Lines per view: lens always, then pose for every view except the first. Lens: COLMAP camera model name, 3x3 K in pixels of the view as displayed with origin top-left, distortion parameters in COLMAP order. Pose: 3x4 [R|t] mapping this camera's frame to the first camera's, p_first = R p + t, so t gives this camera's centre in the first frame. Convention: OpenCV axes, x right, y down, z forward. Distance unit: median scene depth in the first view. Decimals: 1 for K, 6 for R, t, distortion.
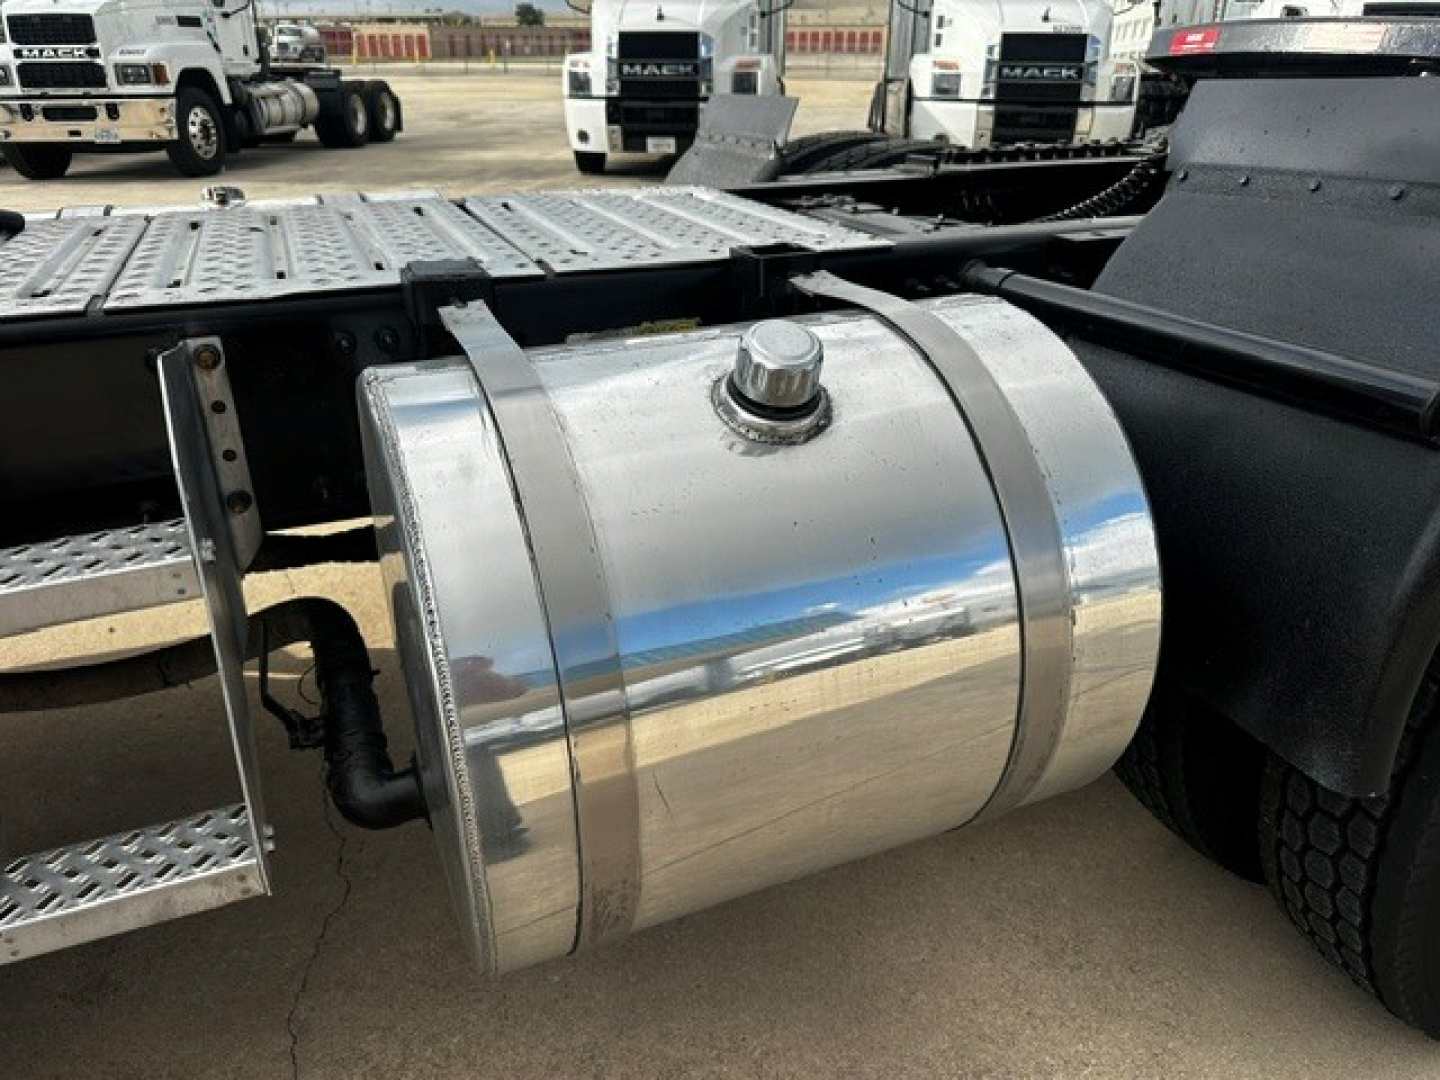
lens RADIAL K [[1032.0, 0, 720.0], [0, 1032.0, 540.0], [0, 0, 1]] dist [-0.005525, -0.011215]
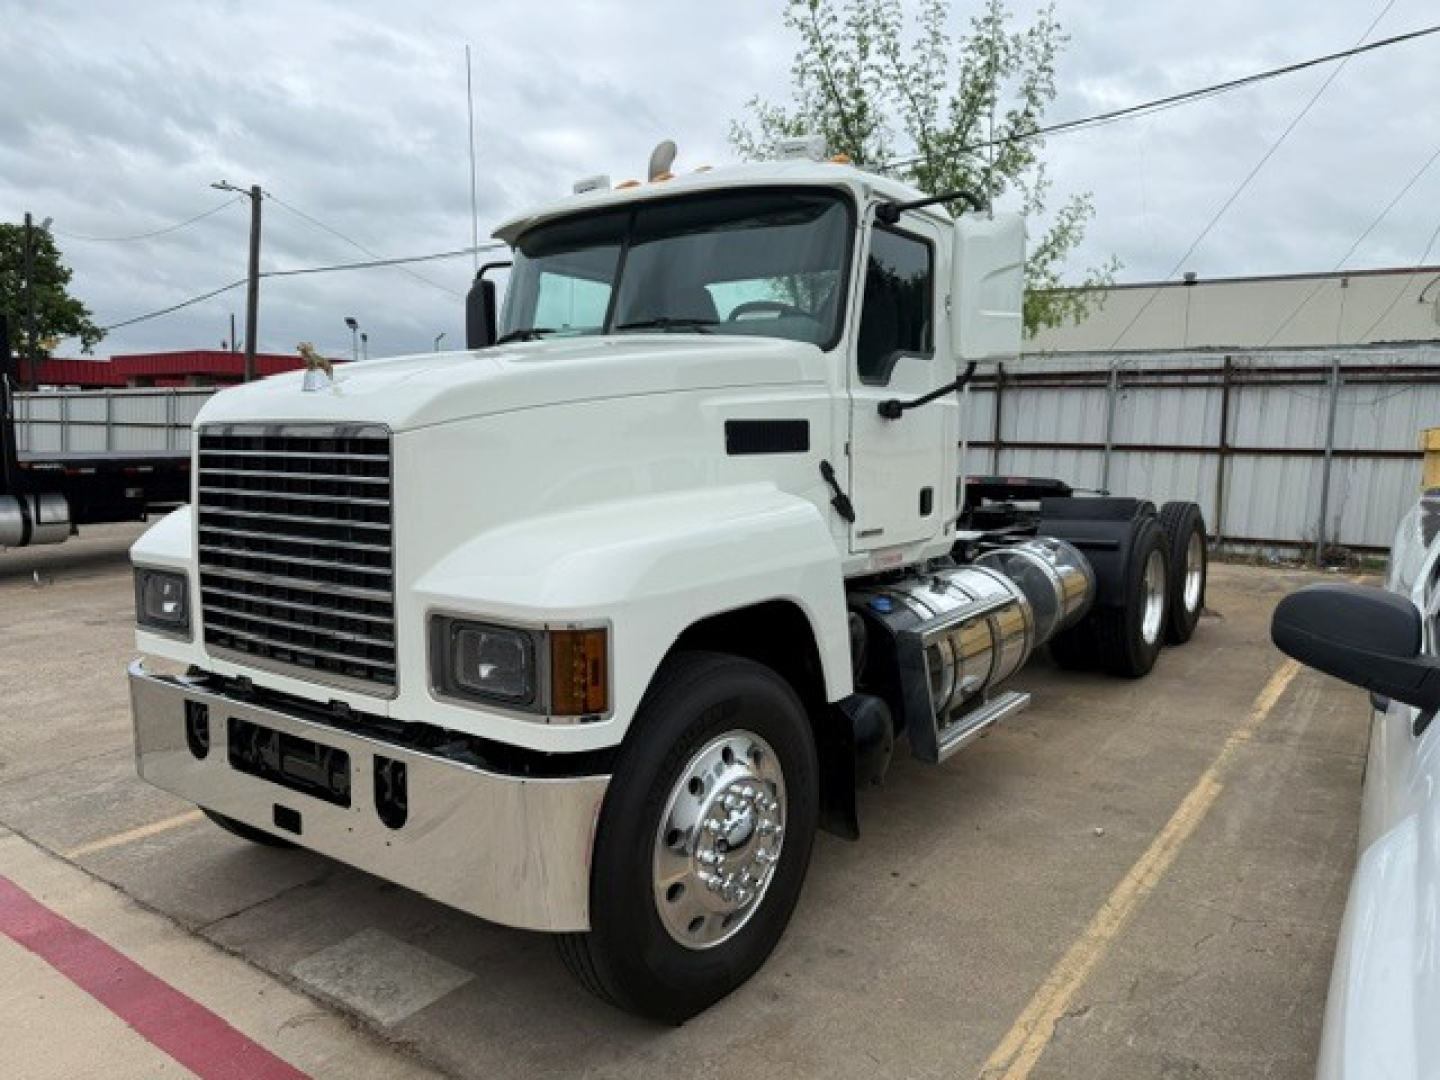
lens RADIAL K [[1032.0, 0, 720.0], [0, 1032.0, 540.0], [0, 0, 1]] dist [-0.005525, -0.011215]
pose [[0.853588, 0.062180, -0.517224, -0.384339], [-0.216565, 0.945348, -0.243755, -0.411132], [0.473800, 0.320079, 0.820404, 0.779296]]
